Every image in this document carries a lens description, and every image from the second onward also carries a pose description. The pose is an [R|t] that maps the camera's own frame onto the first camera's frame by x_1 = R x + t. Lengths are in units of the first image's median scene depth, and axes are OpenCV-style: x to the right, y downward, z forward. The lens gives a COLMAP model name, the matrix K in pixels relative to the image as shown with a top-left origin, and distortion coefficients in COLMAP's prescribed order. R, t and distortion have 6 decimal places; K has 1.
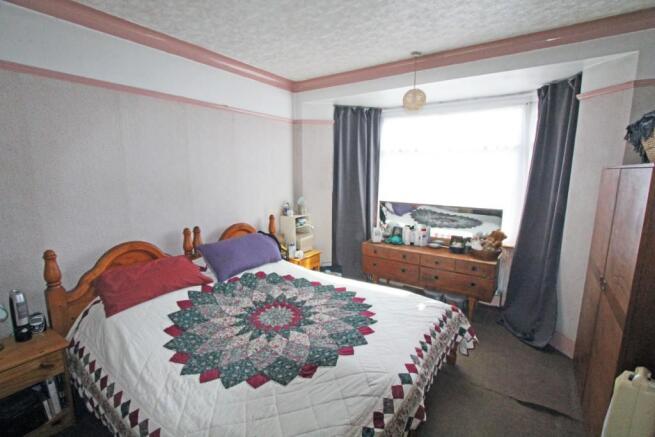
lens RADIAL K [[300.6, 0, 324.7], [0, 300.6, 219.1], [0, 0, 1]] dist [-0.021158, 0.003125]
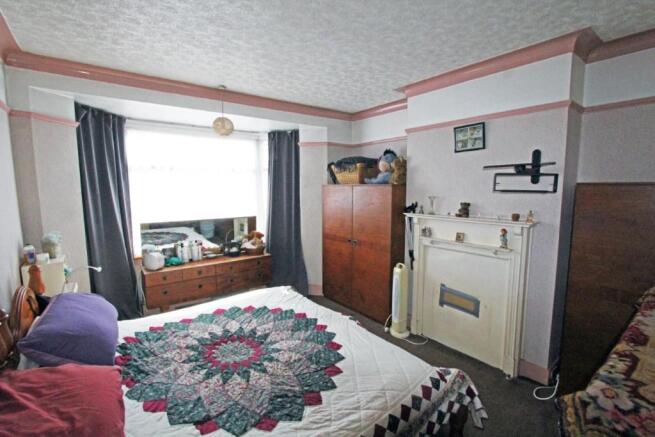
lens RADIAL K [[300.6, 0, 326.8], [0, 300.6, 220.0], [0, 0, 1]] dist [-0.021158, 0.003125]
pose [[0.299759, -0.113786, 0.947205, -0.784952], [0.156429, 0.985286, 0.068856, -0.074644], [-0.941103, 0.127530, 0.313148, 0.361714]]
